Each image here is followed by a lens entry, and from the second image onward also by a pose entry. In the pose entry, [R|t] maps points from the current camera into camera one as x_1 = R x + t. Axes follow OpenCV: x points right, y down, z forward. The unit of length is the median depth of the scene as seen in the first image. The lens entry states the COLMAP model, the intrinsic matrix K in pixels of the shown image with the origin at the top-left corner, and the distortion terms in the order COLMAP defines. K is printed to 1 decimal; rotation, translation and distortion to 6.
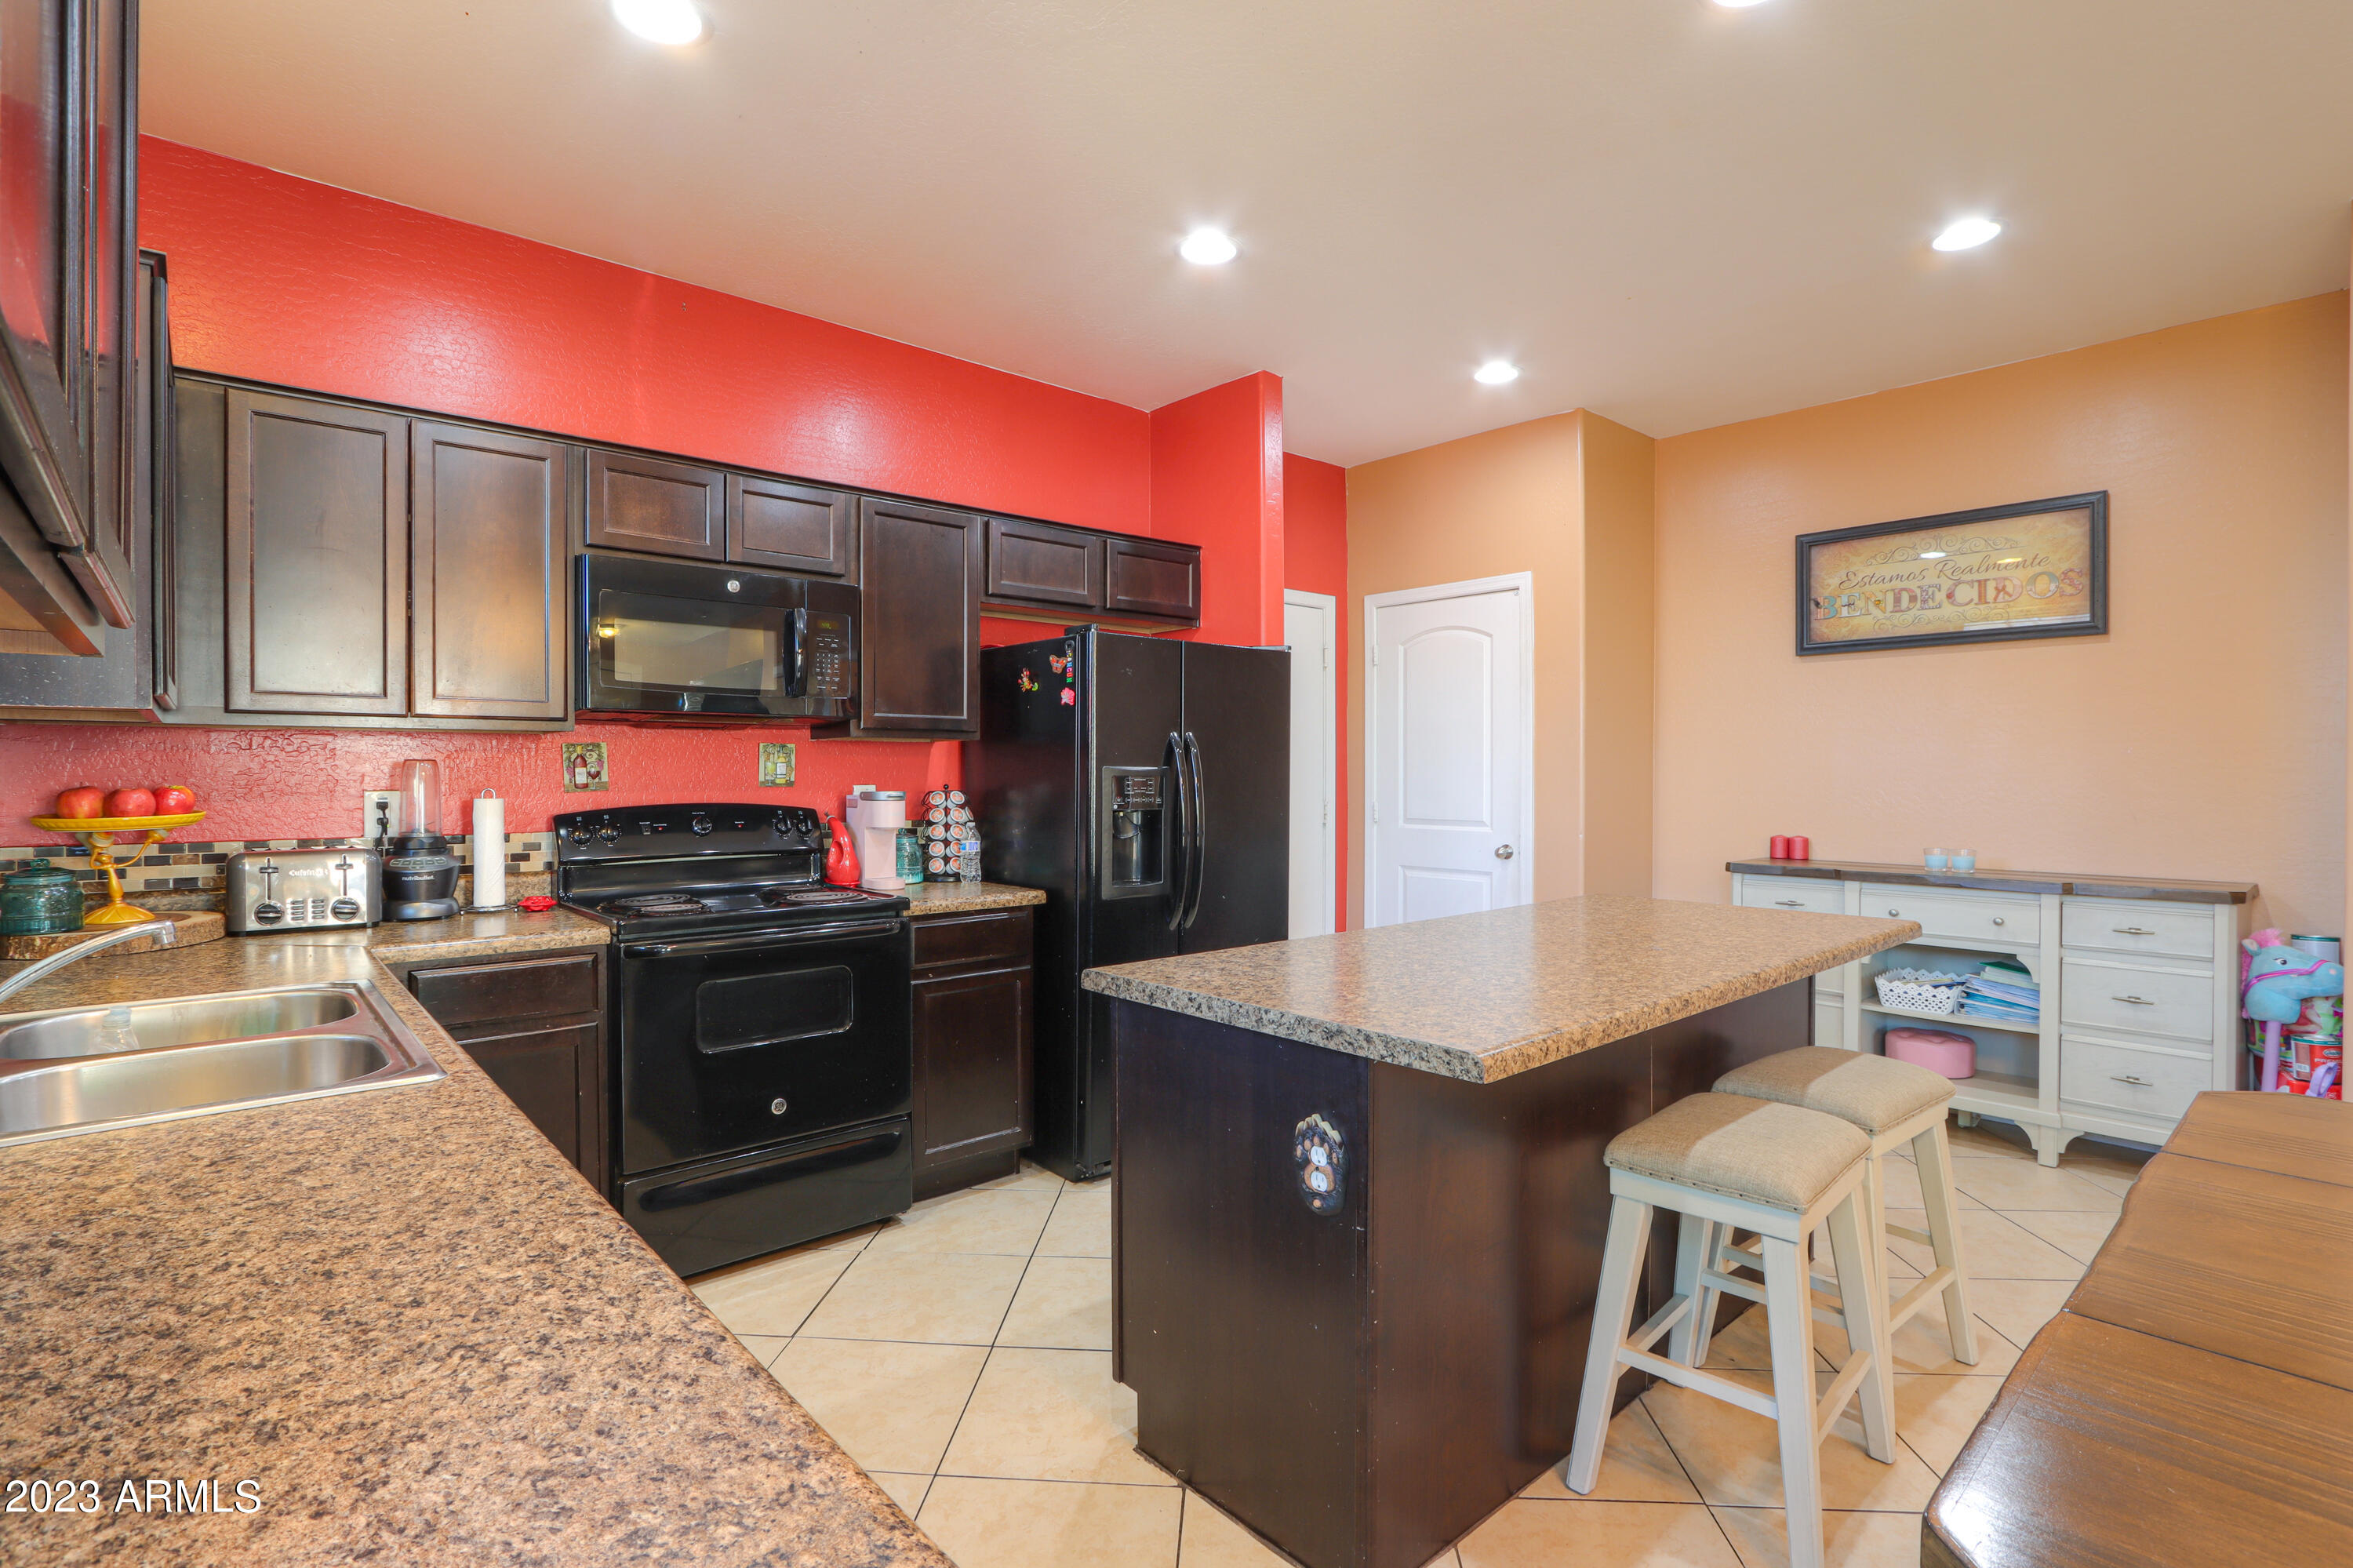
lens RADIAL K [[1141.4, 0, 1176.5], [0, 1141.4, 784.0], [0, 0, 1]] dist [-0.000367, 0.000027]
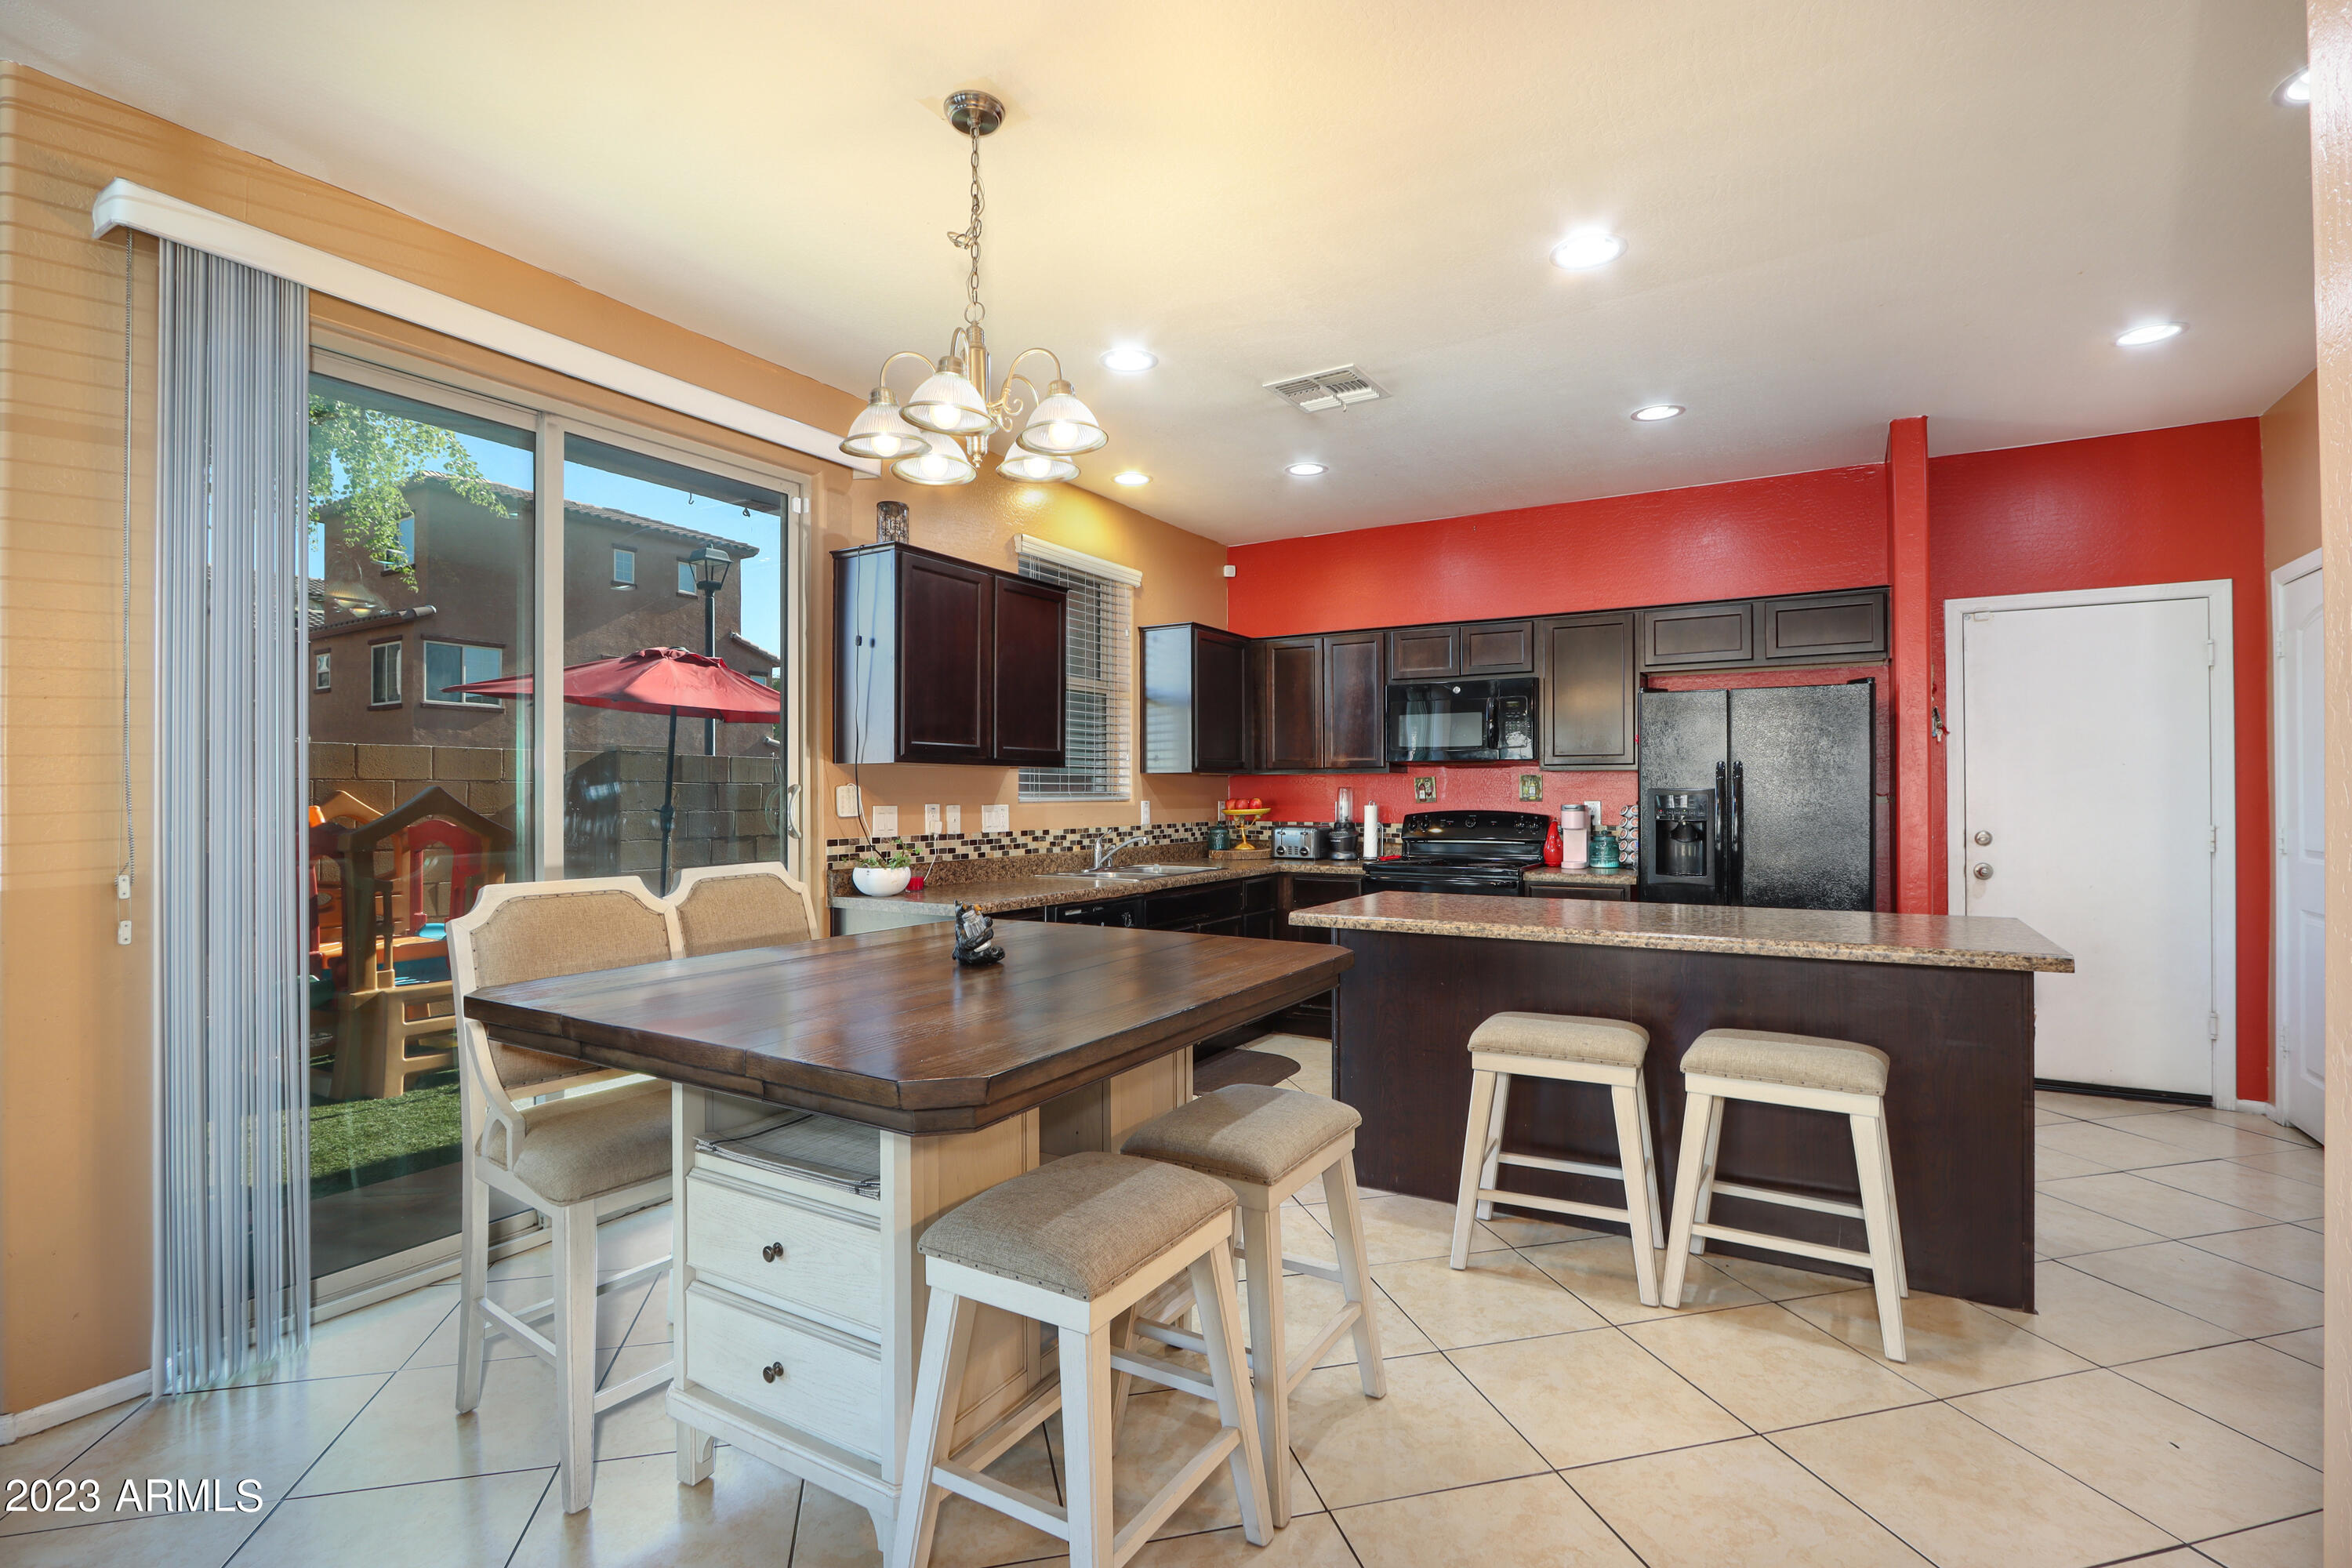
lens RADIAL K [[1085.9, 0, 1176.2], [0, 1085.9, 778.6], [0, 0, 1]] dist [-0.001527, -0.000049]
pose [[0.309701, -0.013314, -0.950741, 1.154279], [-0.010572, 0.999792, -0.017445, 0.002005], [0.950775, 0.015454, 0.309496, 0.052045]]
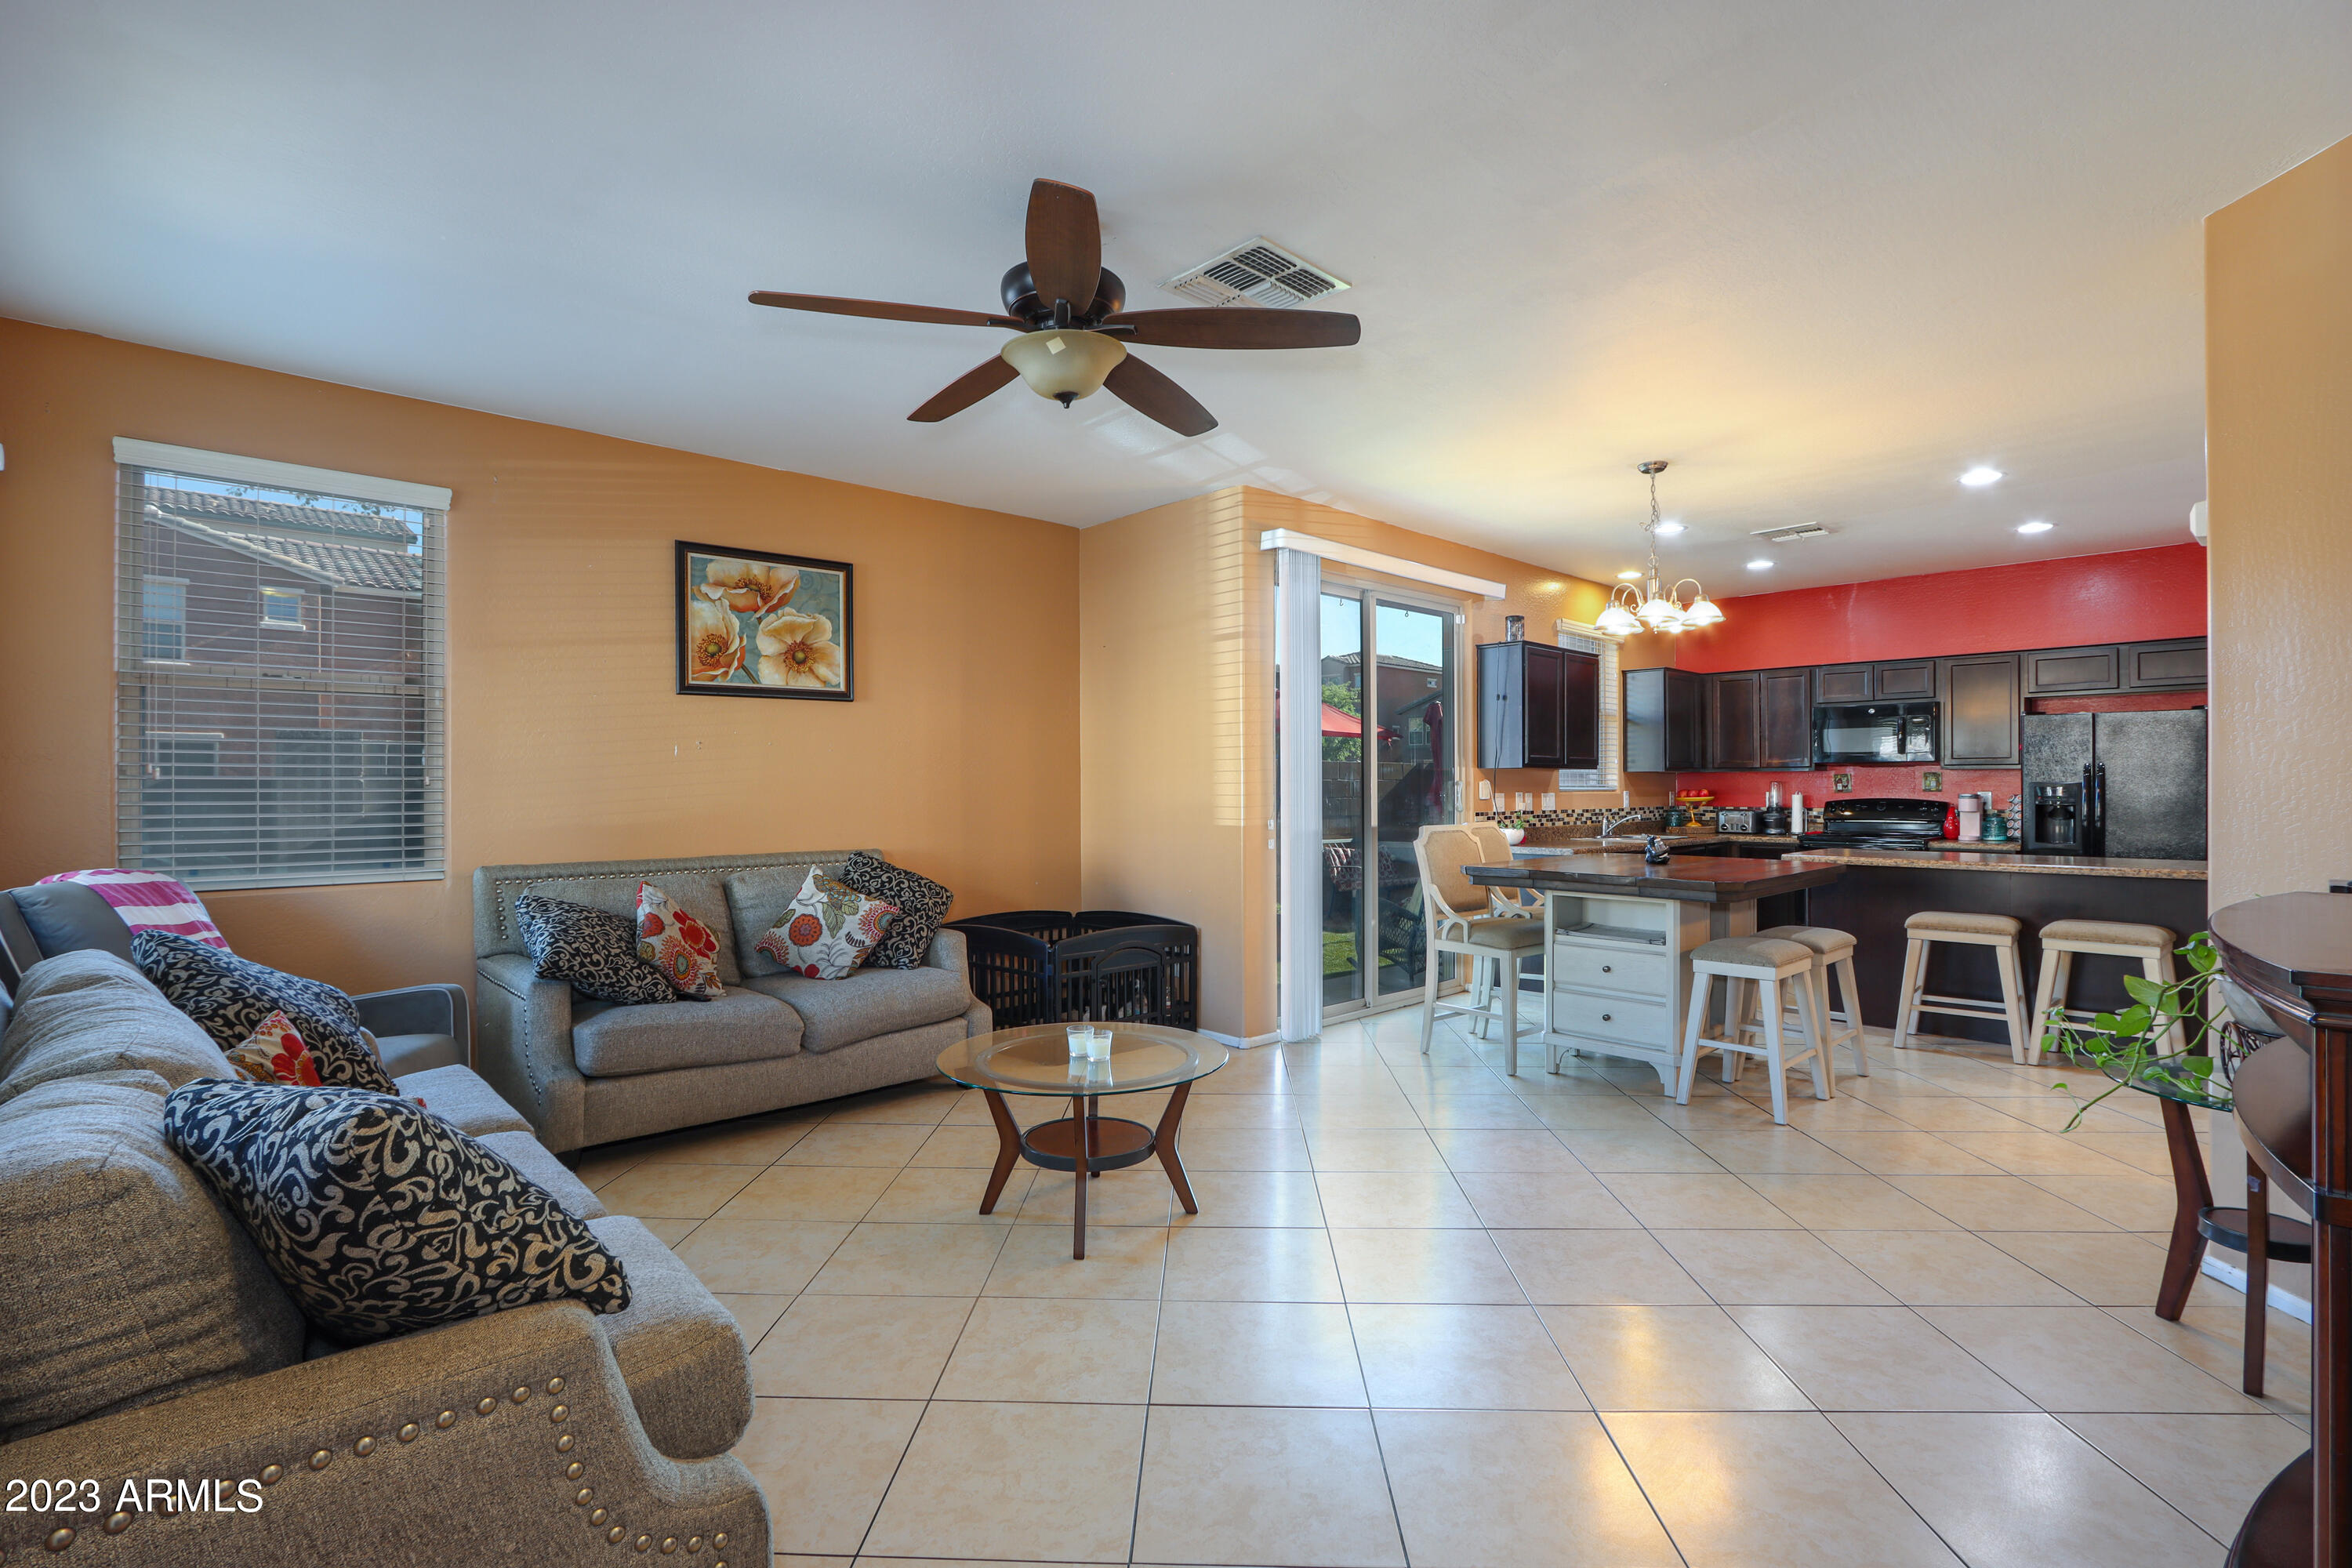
lens RADIAL K [[1100.2, 0, 1188.3], [0, 1100.2, 785.1], [0, 0, 1]] dist [-0.001731, 0.000034]
pose [[0.054269, -0.002259, -0.998524, 2.020389], [-0.011481, 0.999930, -0.002886, 0.013932], [0.998460, 0.011621, 0.054239, -0.650333]]
